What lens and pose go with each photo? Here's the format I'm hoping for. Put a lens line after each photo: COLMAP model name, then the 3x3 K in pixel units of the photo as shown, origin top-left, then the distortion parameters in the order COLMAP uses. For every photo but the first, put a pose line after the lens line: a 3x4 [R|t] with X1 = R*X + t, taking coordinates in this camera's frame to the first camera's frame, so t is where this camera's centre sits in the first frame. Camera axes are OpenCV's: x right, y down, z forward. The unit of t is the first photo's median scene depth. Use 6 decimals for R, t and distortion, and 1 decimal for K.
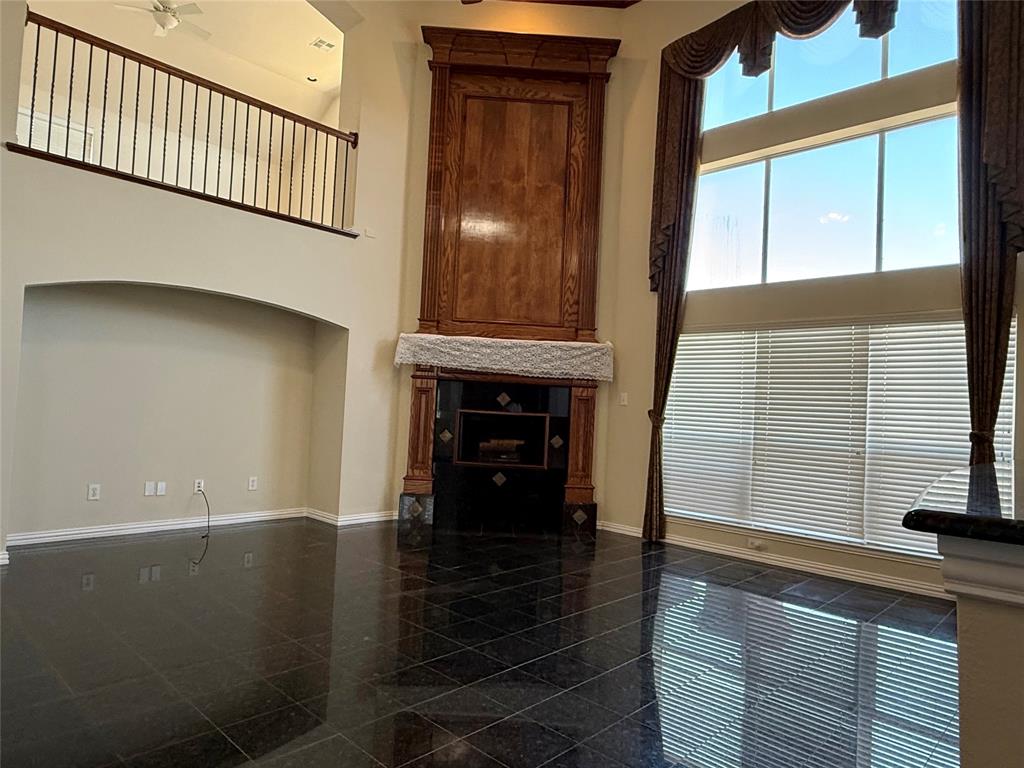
lens RADIAL K [[632.8, 0, 515.8], [0, 632.8, 384.7], [0, 0, 1]] dist [-0.005293, -0.003688]
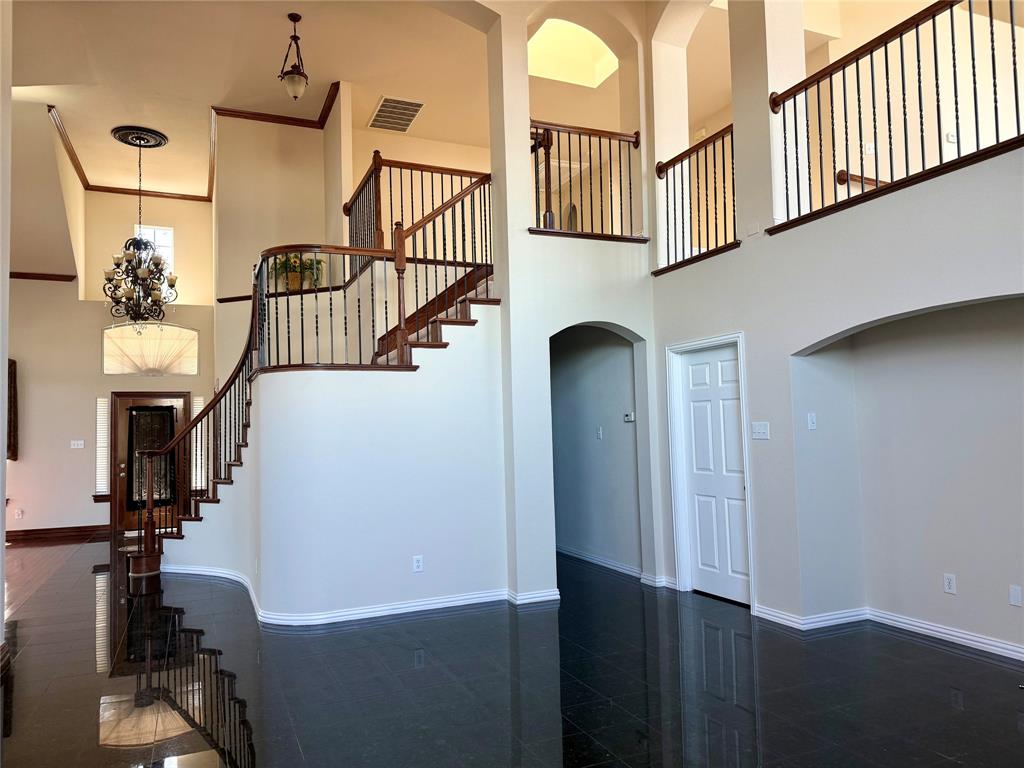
lens RADIAL K [[725.8, 0, 513.3], [0, 725.8, 390.5], [0, 0, 1]] dist [0.044676, -0.005550]
pose [[-0.395067, -0.083810, -0.914821, 0.362857], [0.041390, 0.993195, -0.108864, 0.008064], [0.917719, -0.080873, -0.388910, 0.775646]]
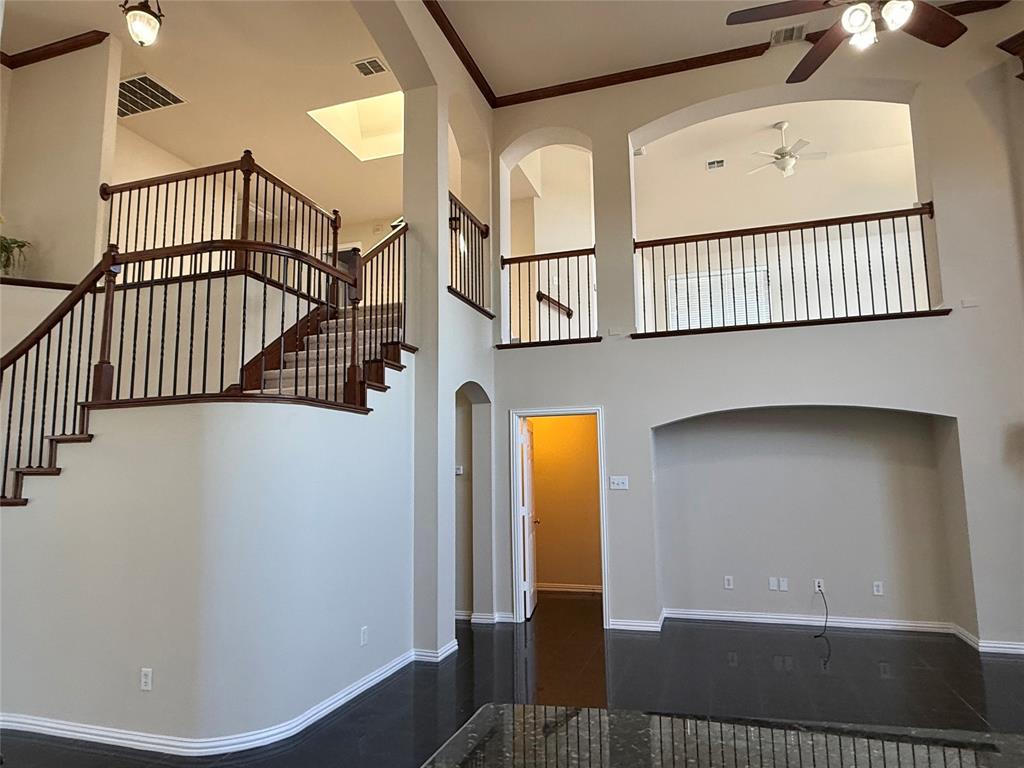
lens RADIAL K [[632.8, 0, 511.5], [0, 632.8, 384.4], [0, 0, 1]] dist [-0.005293, -0.003688]
pose [[0.426325, -0.170312, -0.888392, 0.275557], [0.061142, 0.985295, -0.159548, -0.034625], [0.902501, 0.013701, 0.430469, 0.075097]]
